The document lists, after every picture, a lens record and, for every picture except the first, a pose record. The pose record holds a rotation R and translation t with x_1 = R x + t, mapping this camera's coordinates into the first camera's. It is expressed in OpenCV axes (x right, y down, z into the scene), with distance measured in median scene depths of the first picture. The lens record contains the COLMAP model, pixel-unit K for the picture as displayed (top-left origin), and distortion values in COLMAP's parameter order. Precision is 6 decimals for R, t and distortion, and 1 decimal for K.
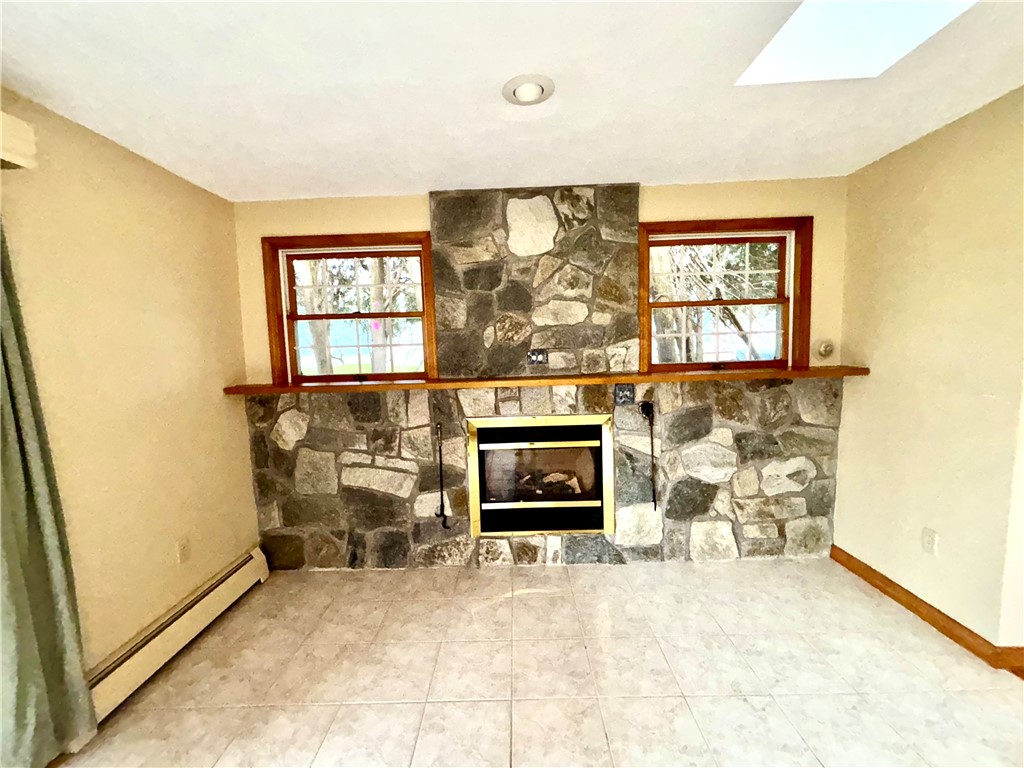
lens RADIAL K [[414.7, 0, 512.0], [0, 414.7, 384.0], [0, 0, 1]] dist [0.013965, -0.004475]
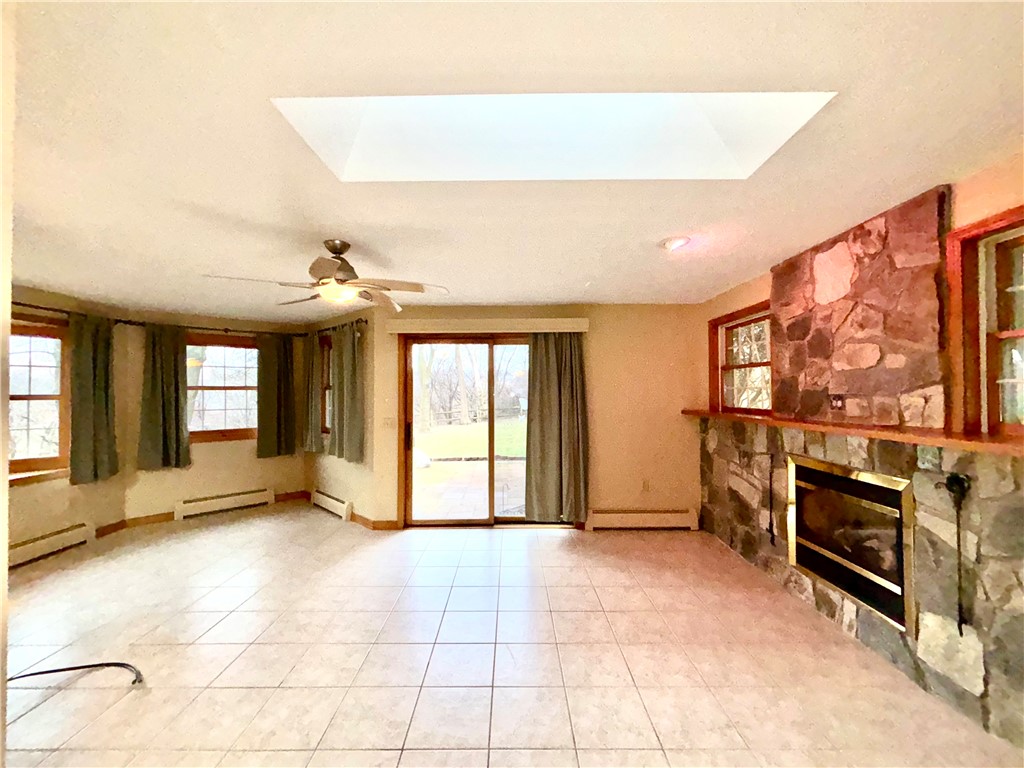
lens RADIAL K [[414.7, 0, 512.0], [0, 414.7, 384.0], [0, 0, 1]] dist [0.013965, -0.004475]
pose [[0.019576, 0.012012, -0.999736, 1.027287], [-0.089171, 0.995964, 0.010220, -0.050800], [0.995824, 0.088947, 0.020568, 0.214242]]
